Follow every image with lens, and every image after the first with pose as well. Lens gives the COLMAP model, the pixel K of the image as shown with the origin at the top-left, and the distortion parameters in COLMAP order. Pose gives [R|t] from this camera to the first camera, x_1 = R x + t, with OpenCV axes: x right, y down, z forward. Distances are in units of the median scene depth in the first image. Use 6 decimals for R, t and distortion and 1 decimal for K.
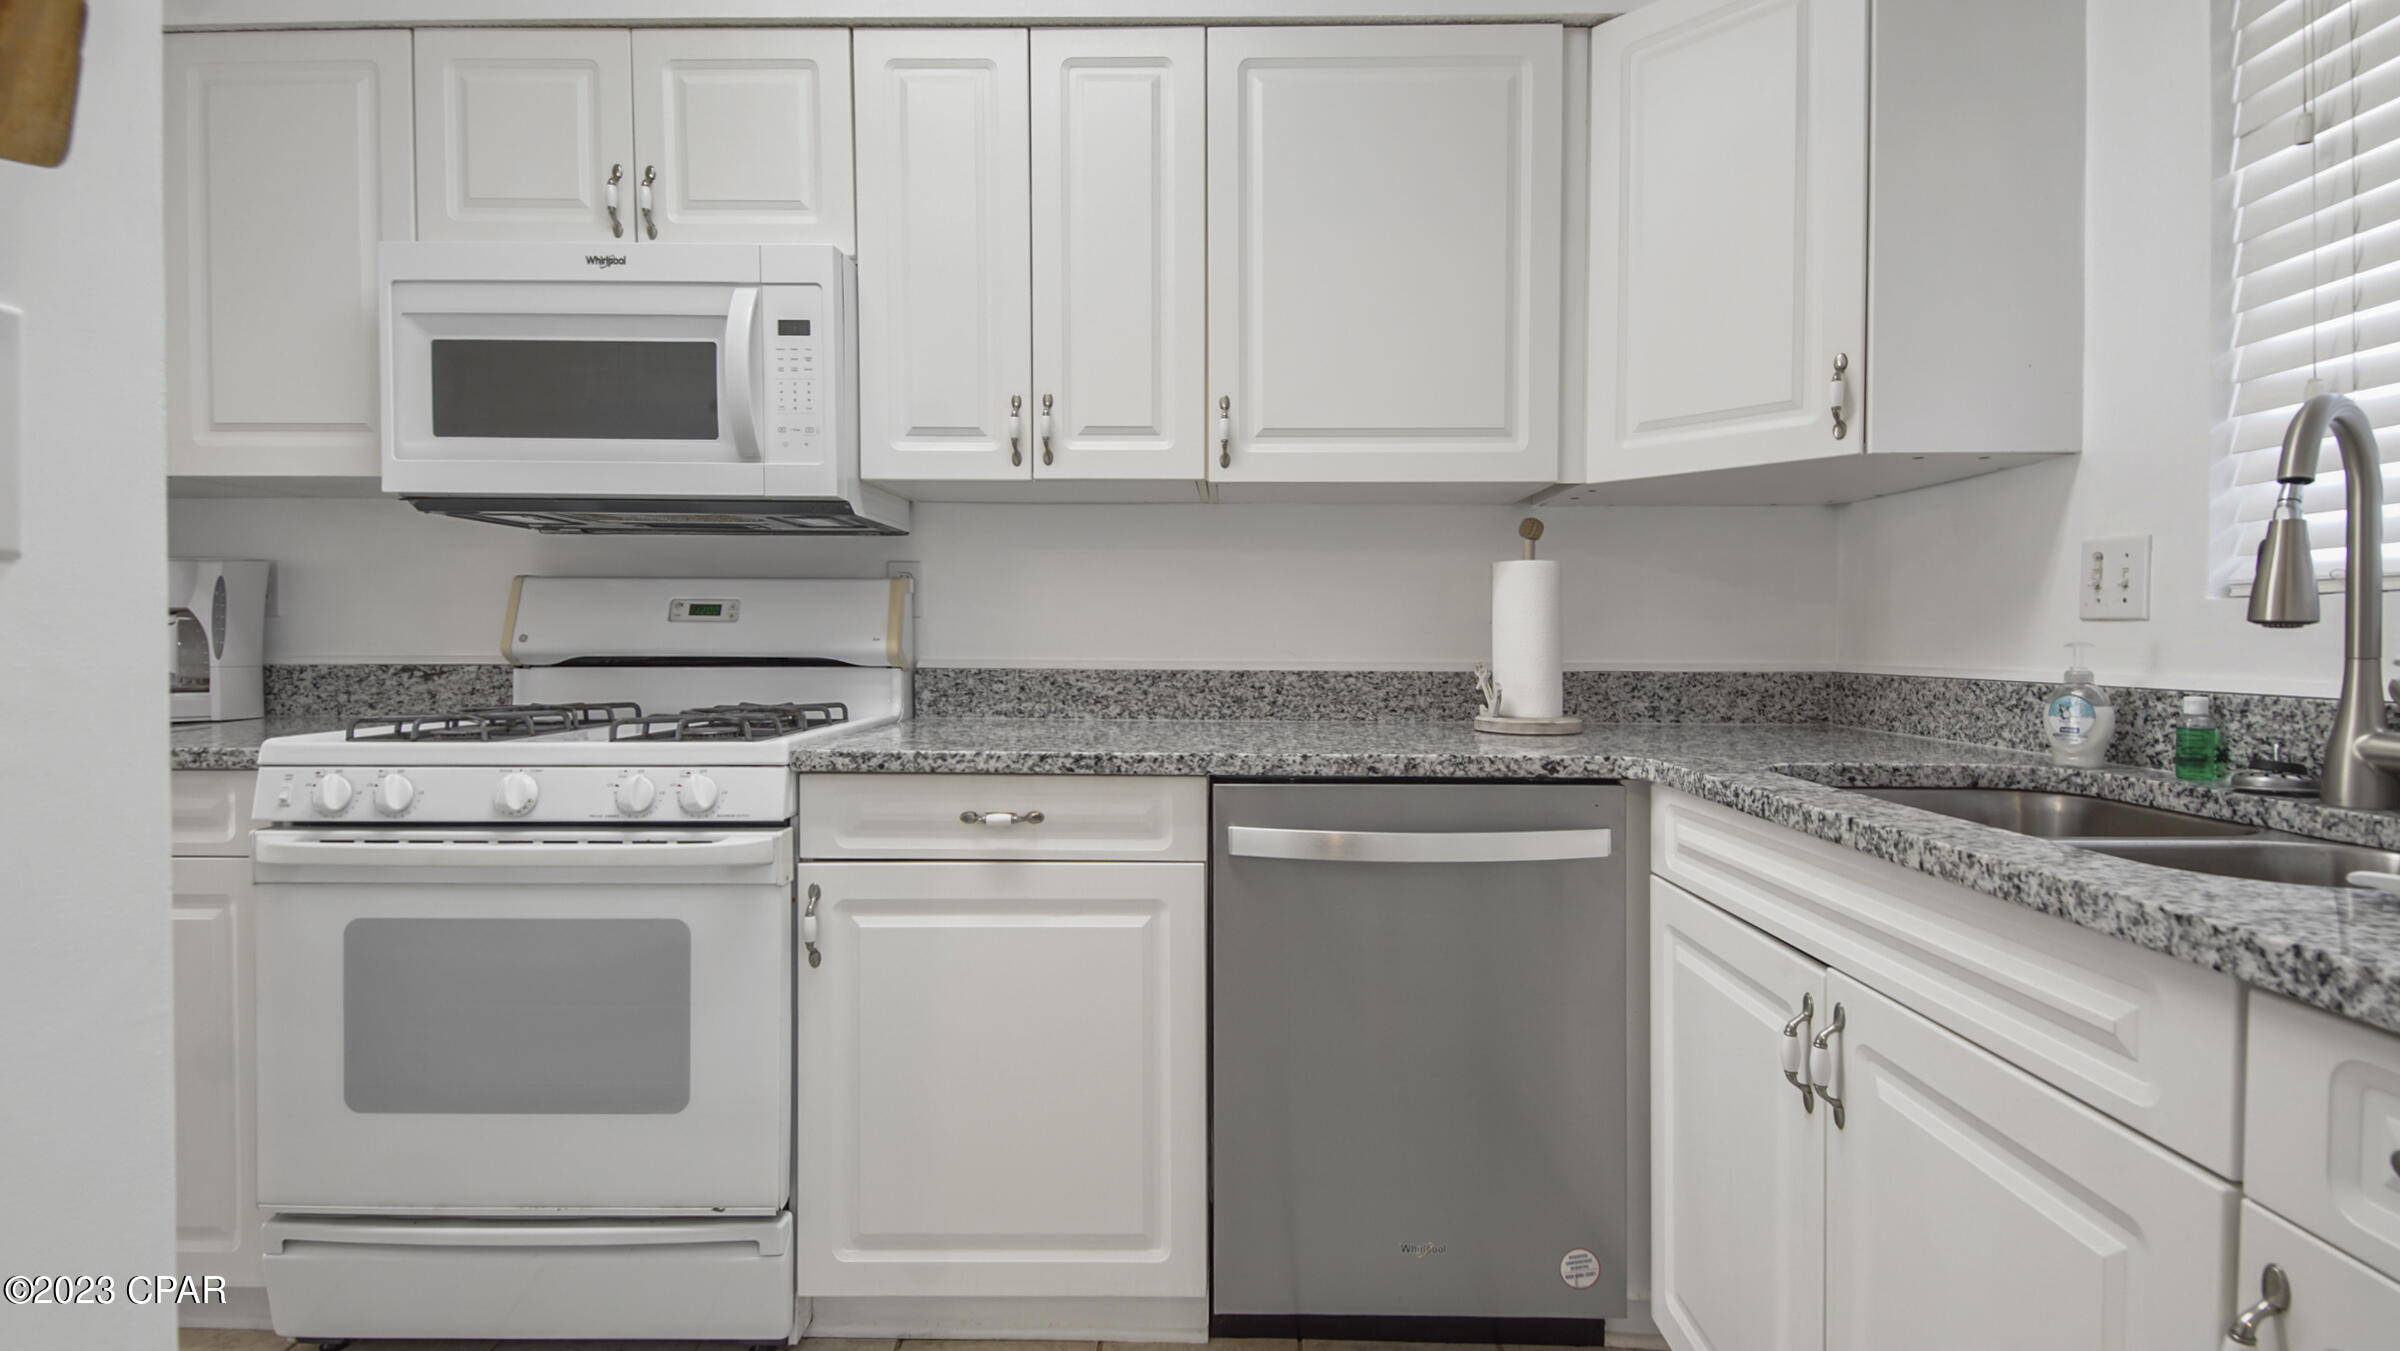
lens RADIAL K [[1082.5, 0, 1226.5], [0, 1082.5, 652.7], [0, 0, 1]] dist [0.021456, -0.015612]
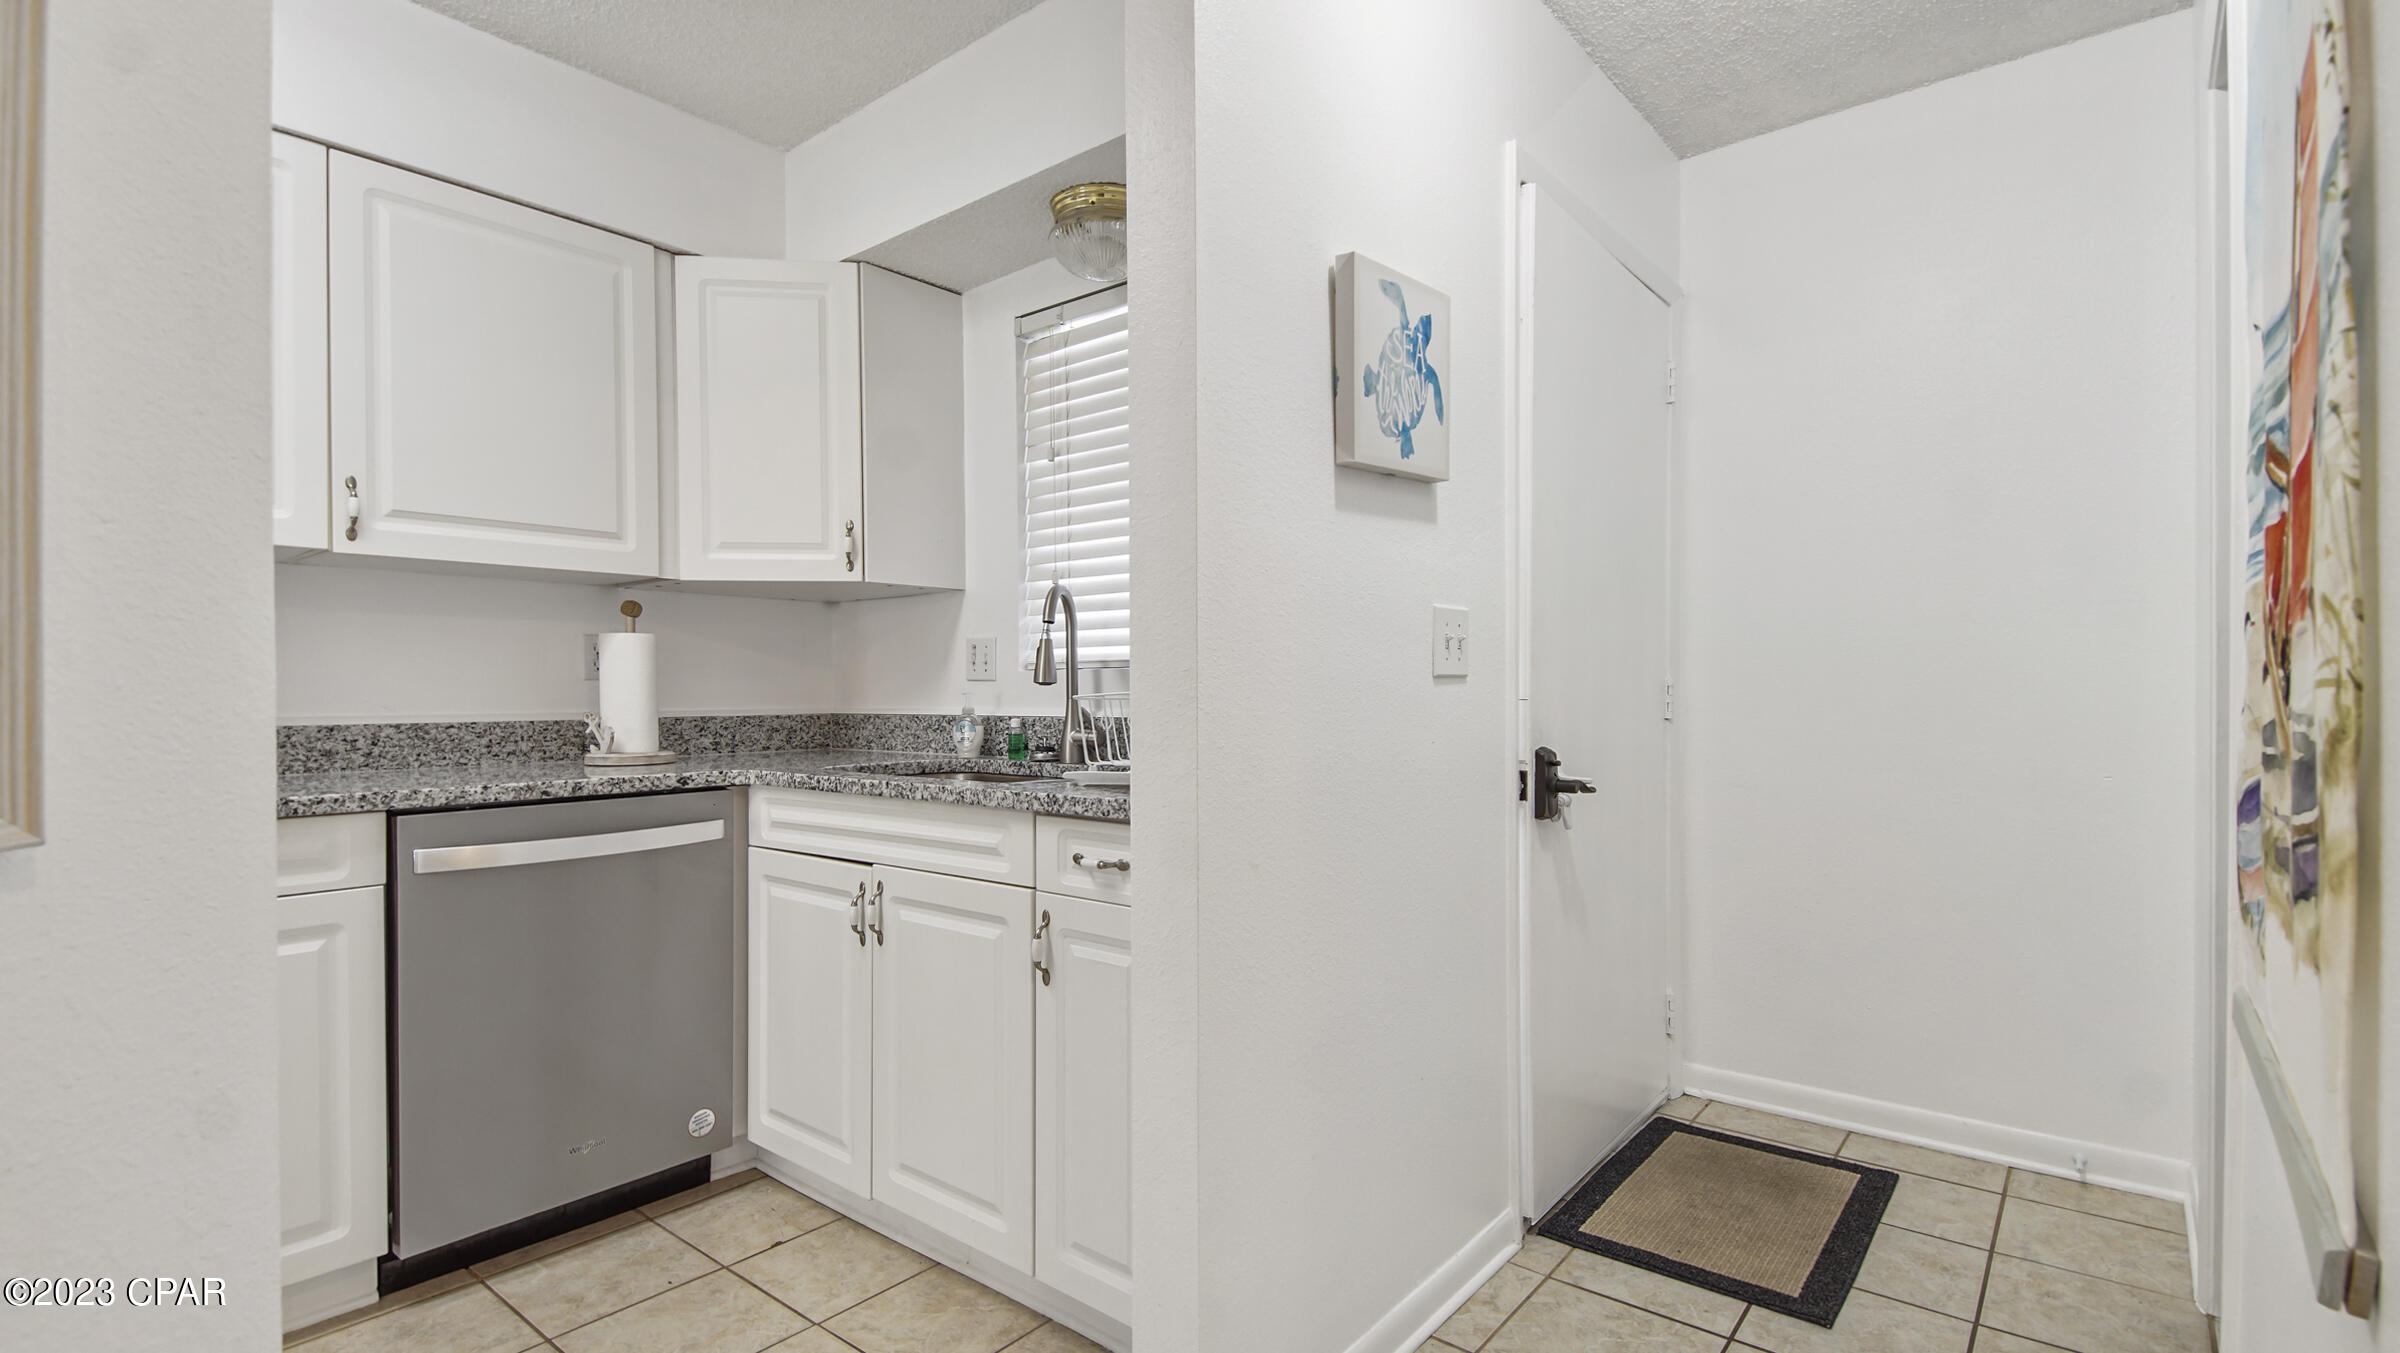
lens RADIAL K [[1082.5, 0, 1222.1], [0, 1082.5, 693.5], [0, 0, 1]] dist [0.021456, -0.015612]
pose [[0.602386, -0.008001, 0.798164, -0.406338], [0.017148, 0.999849, -0.002918, 0.004623], [-0.798020, 0.015445, 0.602433, -0.435089]]
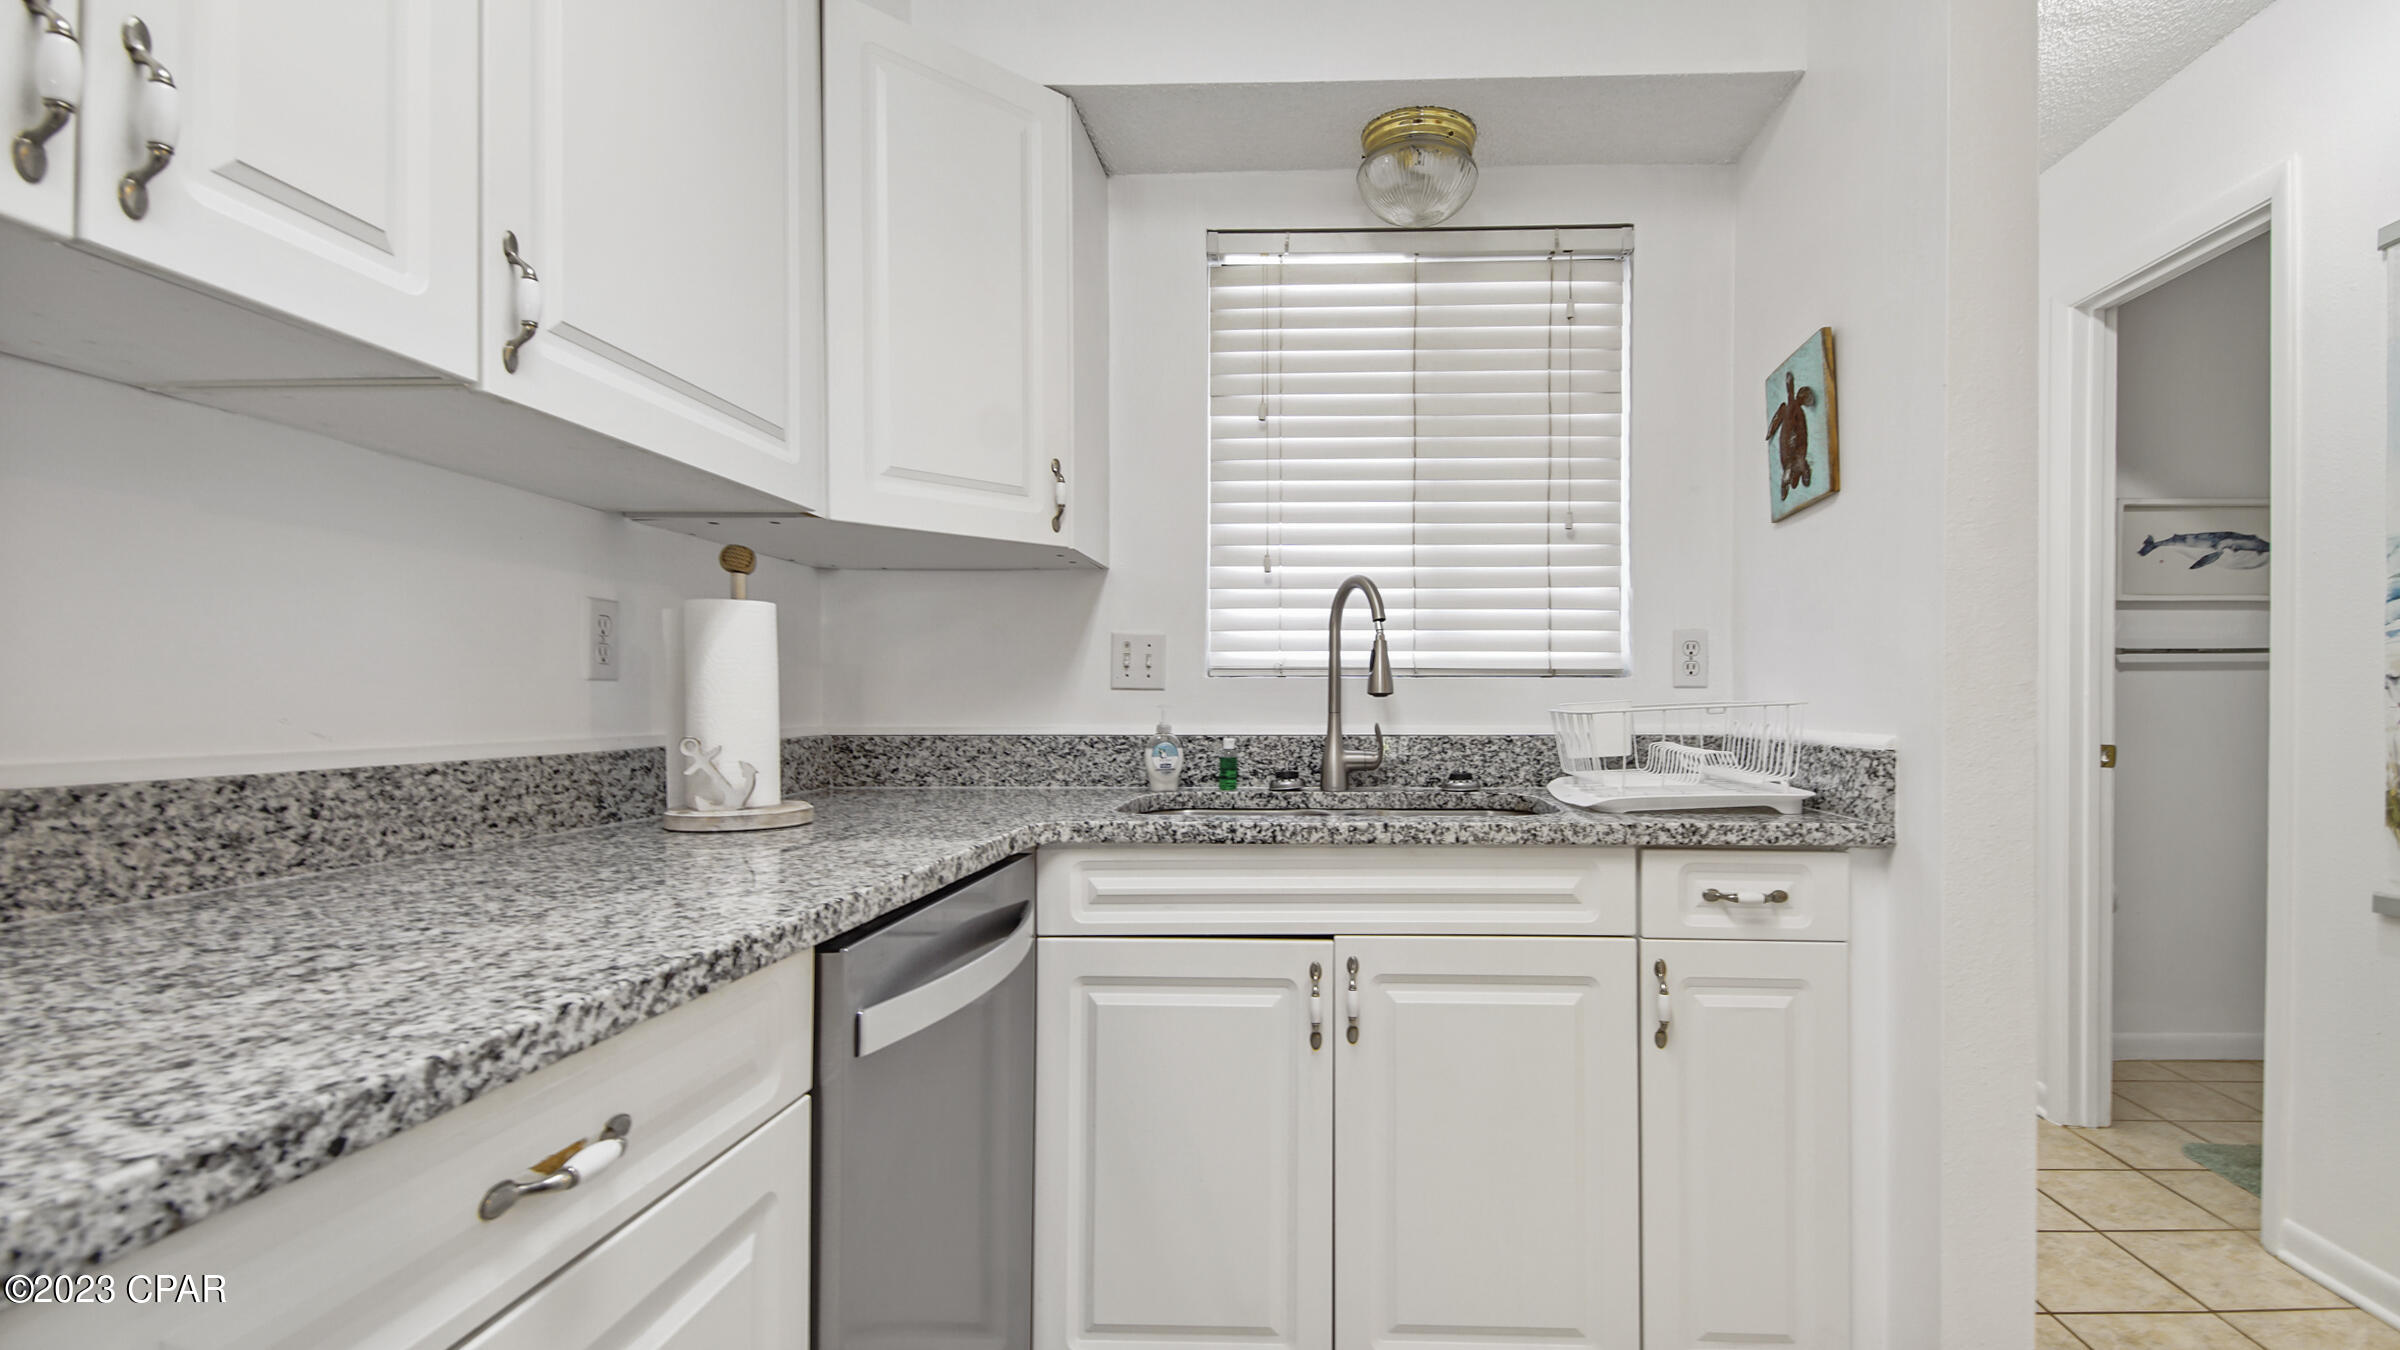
lens RADIAL K [[1082.5, 0, 1300.1], [0, 1082.5, 707.3], [0, 0, 1]] dist [0.021456, -0.015612]
pose [[0.004320, -0.008158, 0.999957, -0.586330], [0.014198, 0.999866, 0.008095, -0.013522], [-0.999890, 0.014163, 0.004436, 0.713992]]
